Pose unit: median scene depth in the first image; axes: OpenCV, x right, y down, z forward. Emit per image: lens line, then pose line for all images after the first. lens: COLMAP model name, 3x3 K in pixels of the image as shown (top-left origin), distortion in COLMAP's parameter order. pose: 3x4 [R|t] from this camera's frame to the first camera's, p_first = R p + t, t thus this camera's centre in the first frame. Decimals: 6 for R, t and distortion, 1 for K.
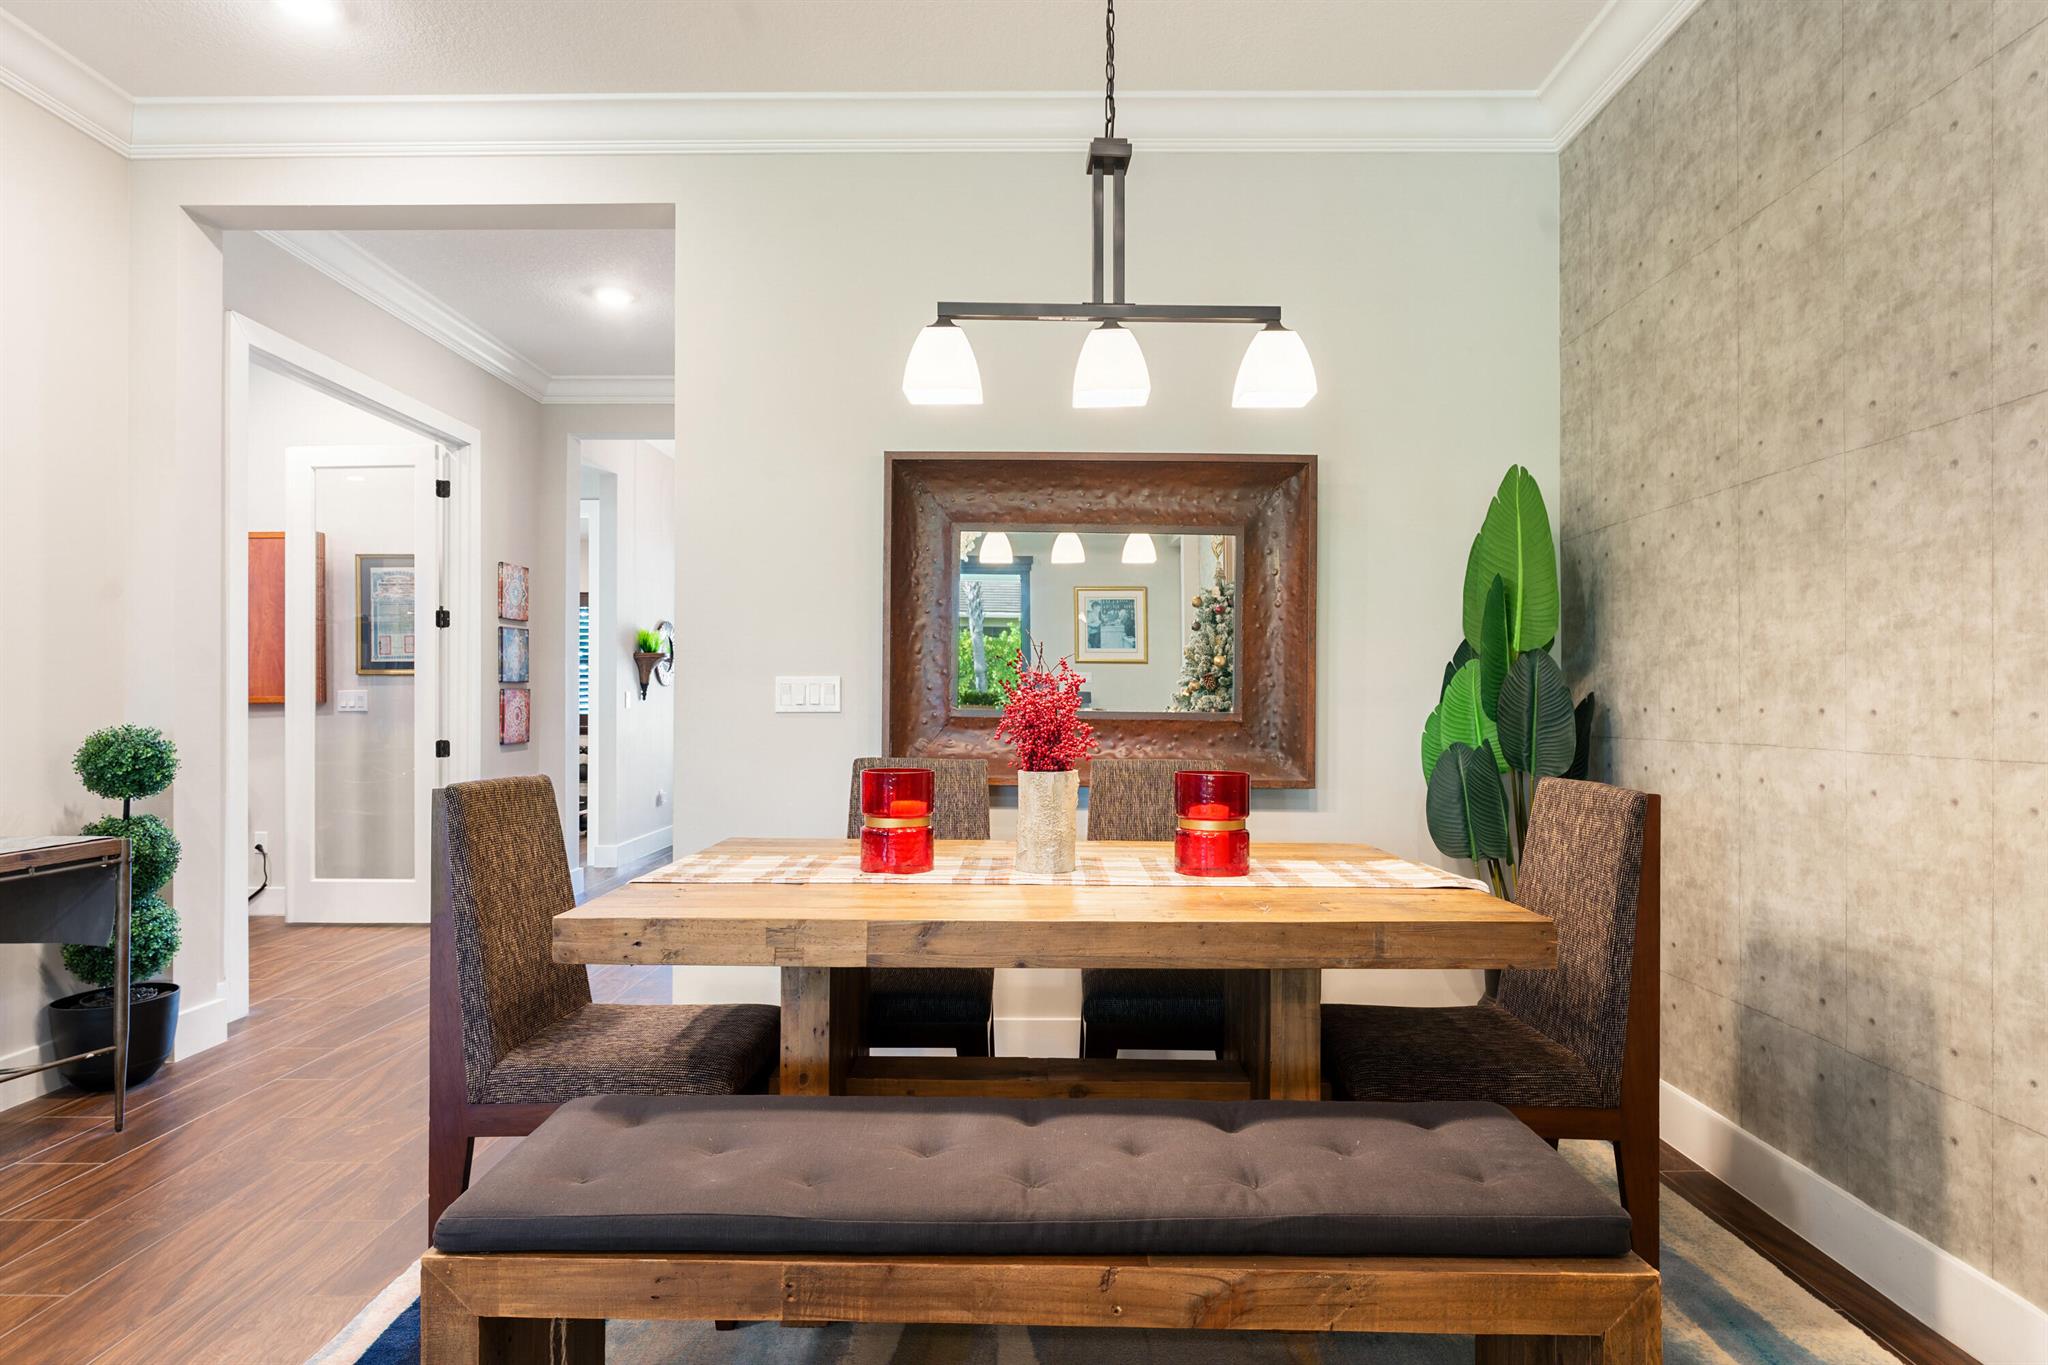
lens RADIAL K [[1043.1, 0, 1014.9], [0, 1043.1, 693.9], [0, 0, 1]] dist [-0.005790, -0.002479]
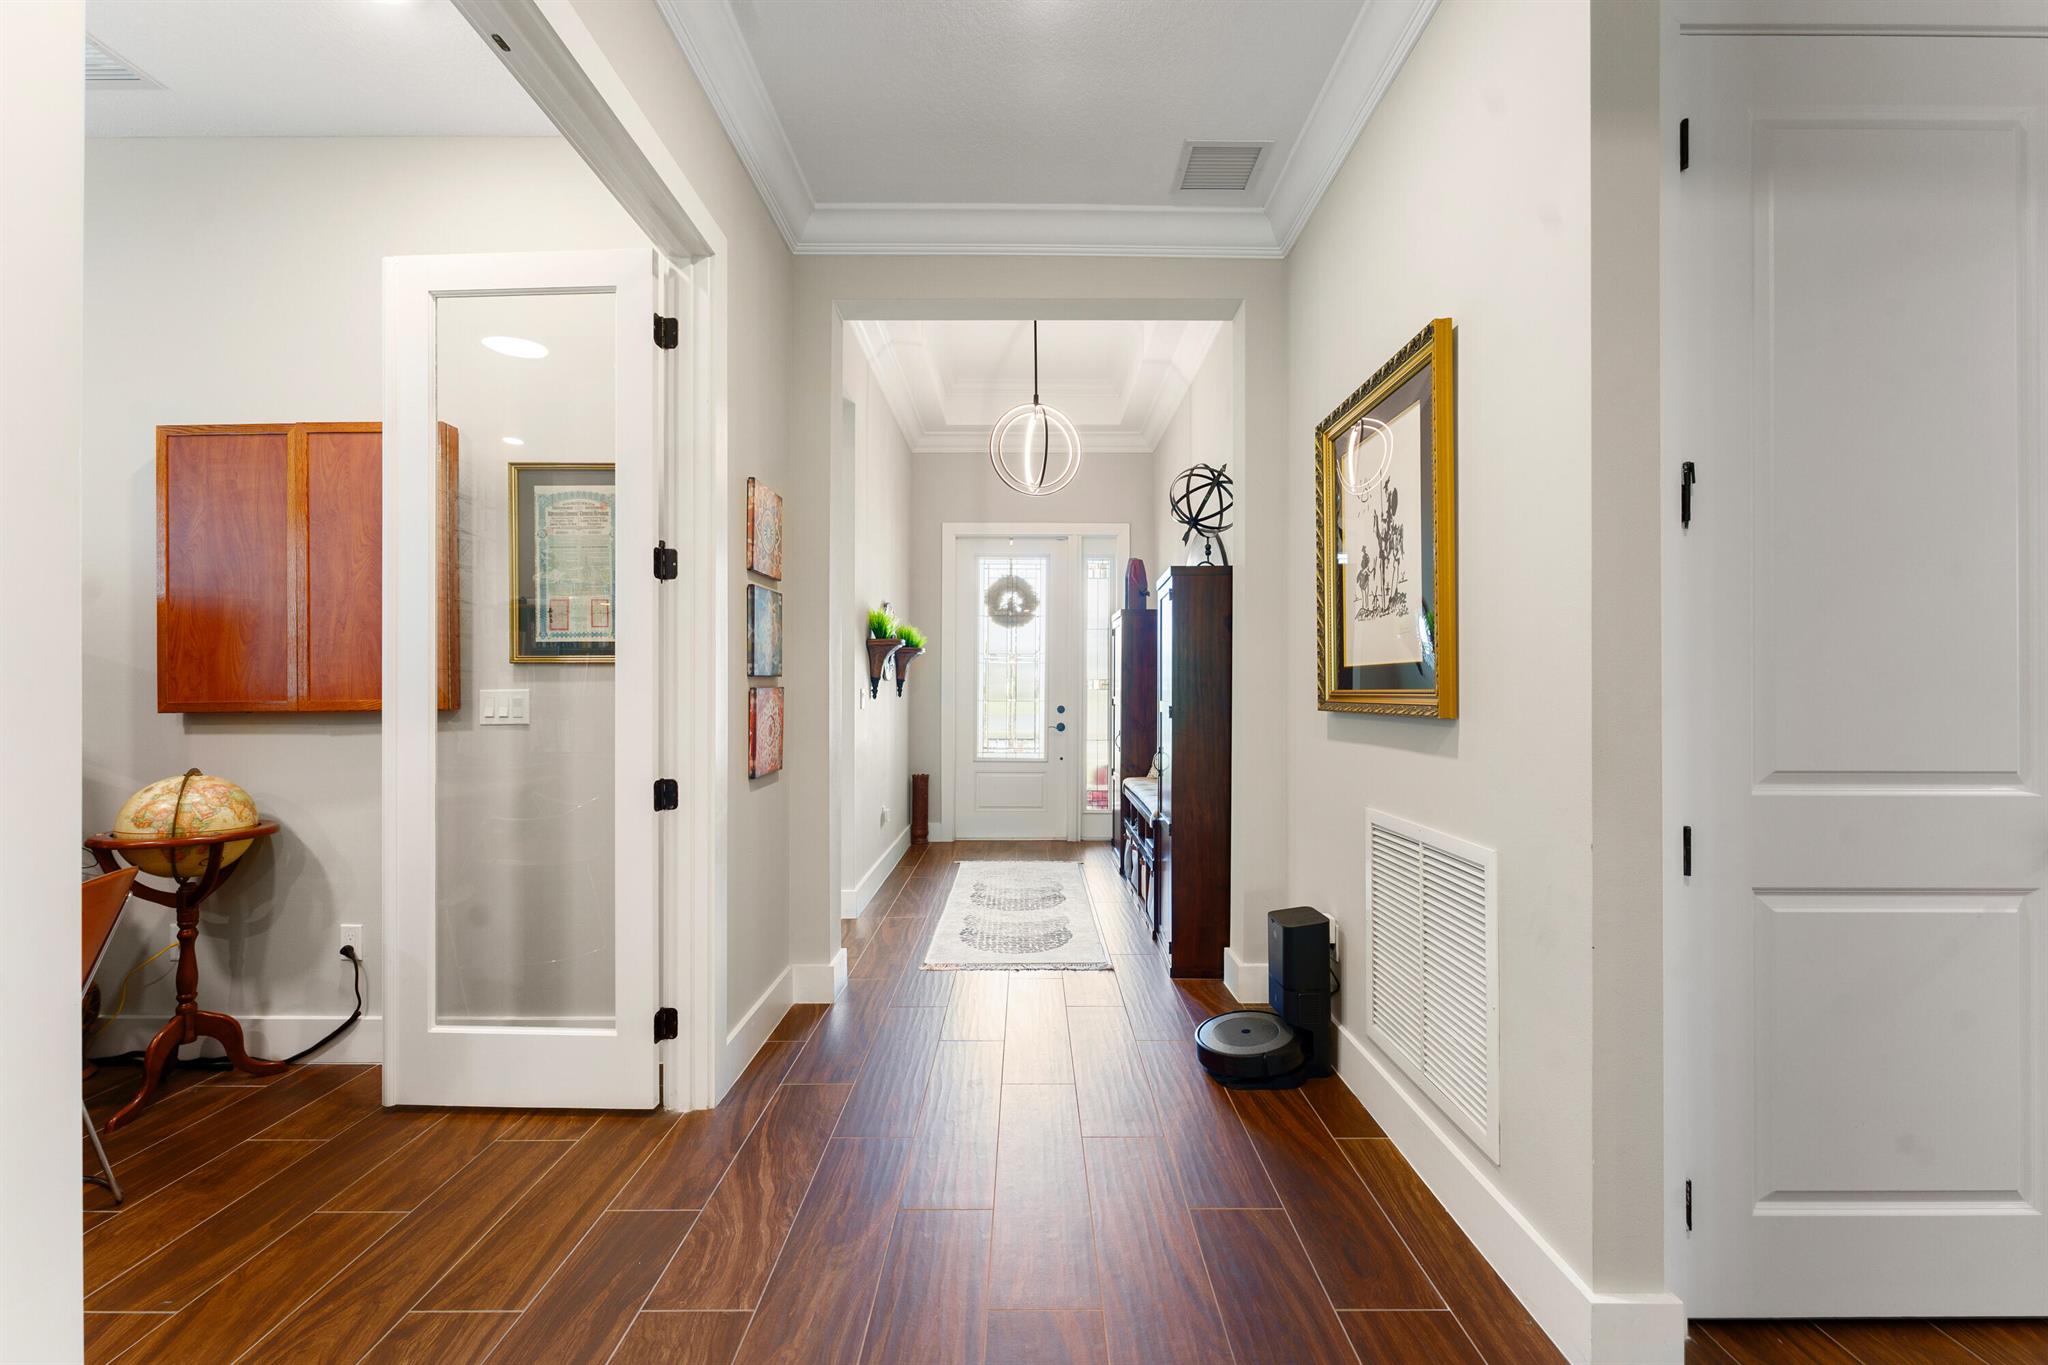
lens RADIAL K [[812.7, 0, 1022.9], [0, 812.7, 688.9], [0, 0, 1]] dist [-0.002692, 0.001357]
pose [[0.999988, -0.001872, 0.004433, -0.339843], [0.001866, 0.999997, 0.001392, -0.004185], [-0.004435, -0.001383, 0.999989, 0.530622]]
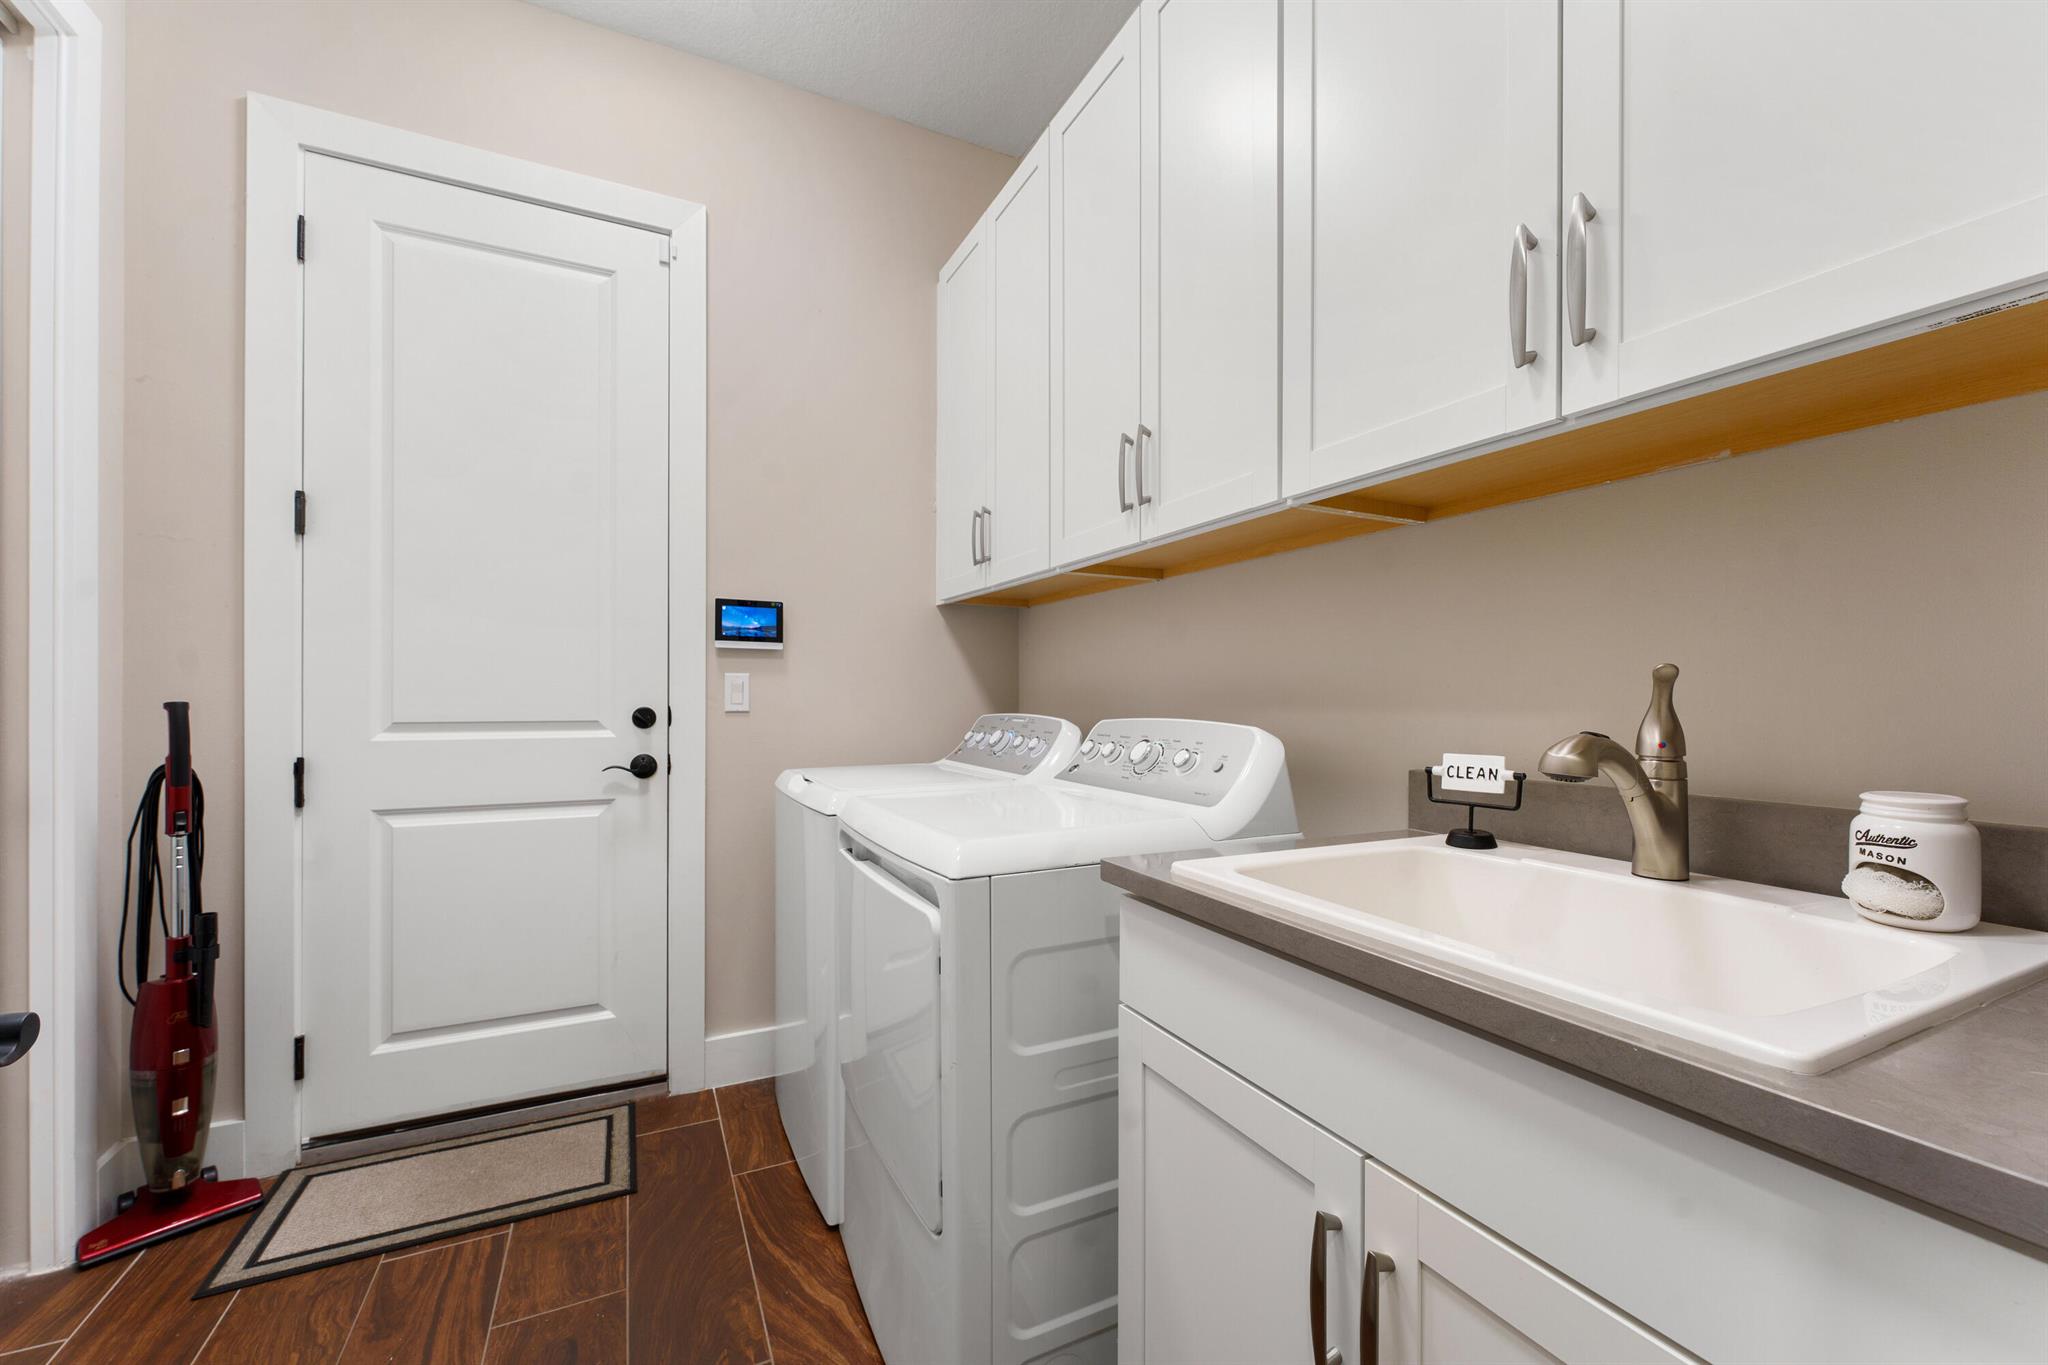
lens RADIAL K [[812.7, 0, 1021.8], [0, 812.7, 676.8], [0, 0, 1]] dist [-0.002692, 0.001357]
pose [[0.892583, 0.003886, 0.450866, -0.313657], [-0.004573, 0.999989, 0.000435, -0.003699], [-0.450860, -0.002450, 0.892591, 0.516566]]
